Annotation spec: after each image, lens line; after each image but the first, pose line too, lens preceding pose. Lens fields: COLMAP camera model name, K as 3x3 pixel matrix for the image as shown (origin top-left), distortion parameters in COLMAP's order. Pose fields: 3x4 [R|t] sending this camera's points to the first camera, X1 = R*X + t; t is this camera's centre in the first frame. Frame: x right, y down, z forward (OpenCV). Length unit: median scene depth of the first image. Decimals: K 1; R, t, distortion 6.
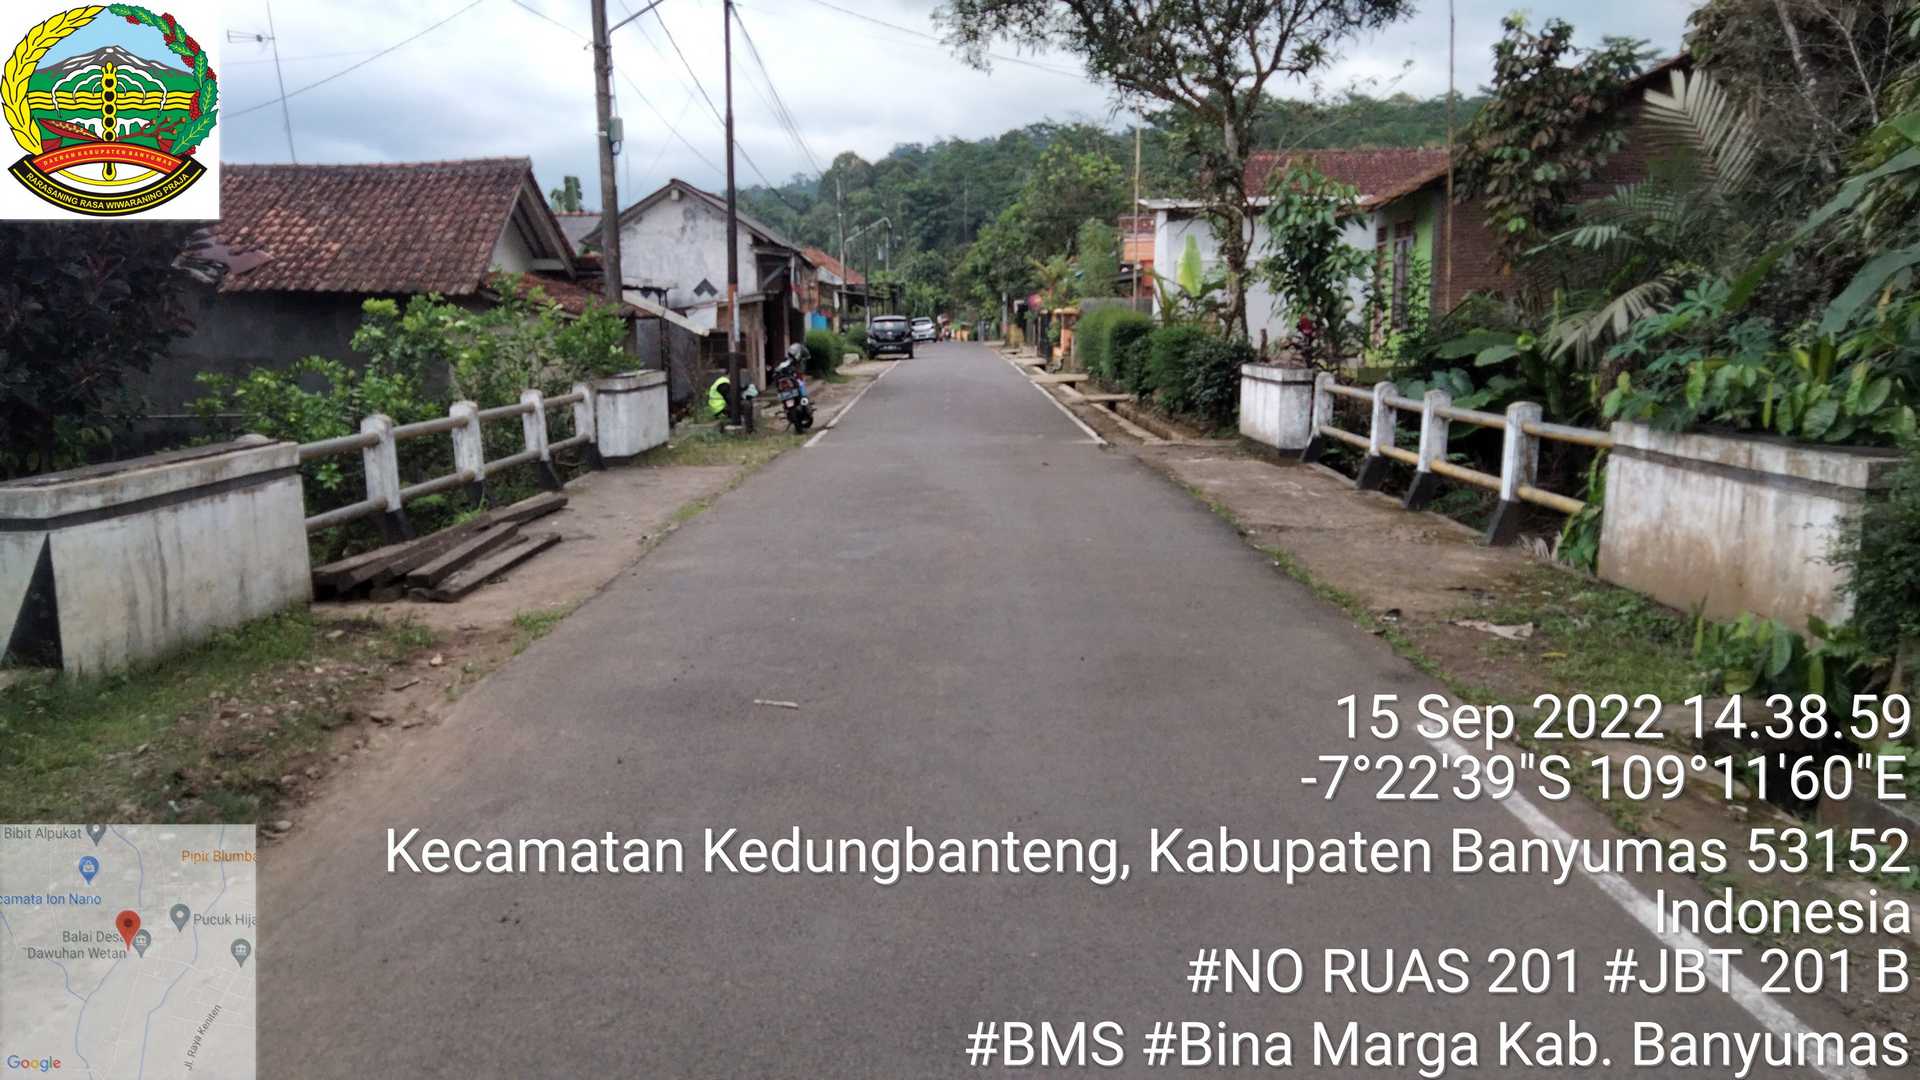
lens RADIAL K [[1411.2, 0, 960.0], [0, 1411.2, 540.0], [0, 0, 1]] dist [0.027487, 0.003453]
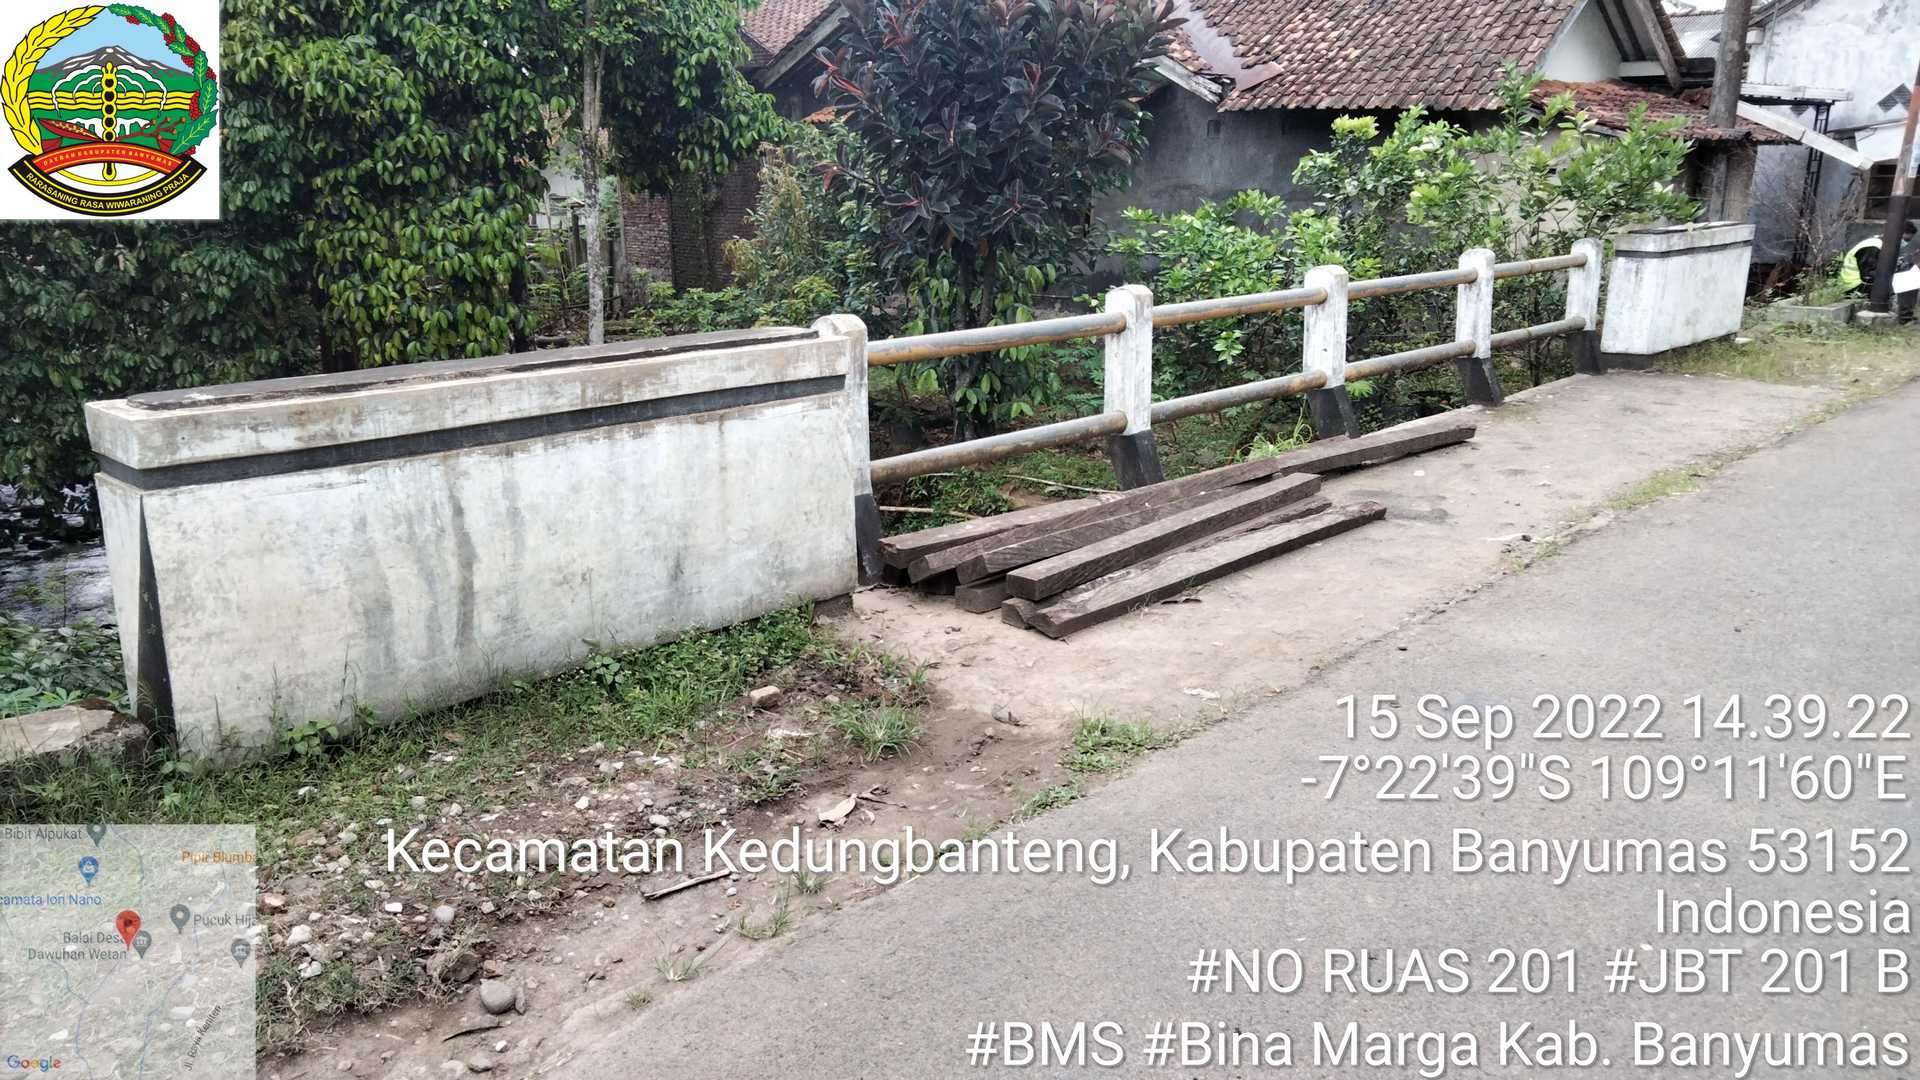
lens RADIAL K [[1411.2, 0, 960.0], [0, 1411.2, 540.0], [0, 0, 1]] dist [0.027487, 0.003453]
pose [[0.722796, 0.190852, -0.664185, -0.009932], [-0.115279, 0.980940, 0.156420, -0.041505], [0.681379, -0.036493, 0.731021, 0.296580]]
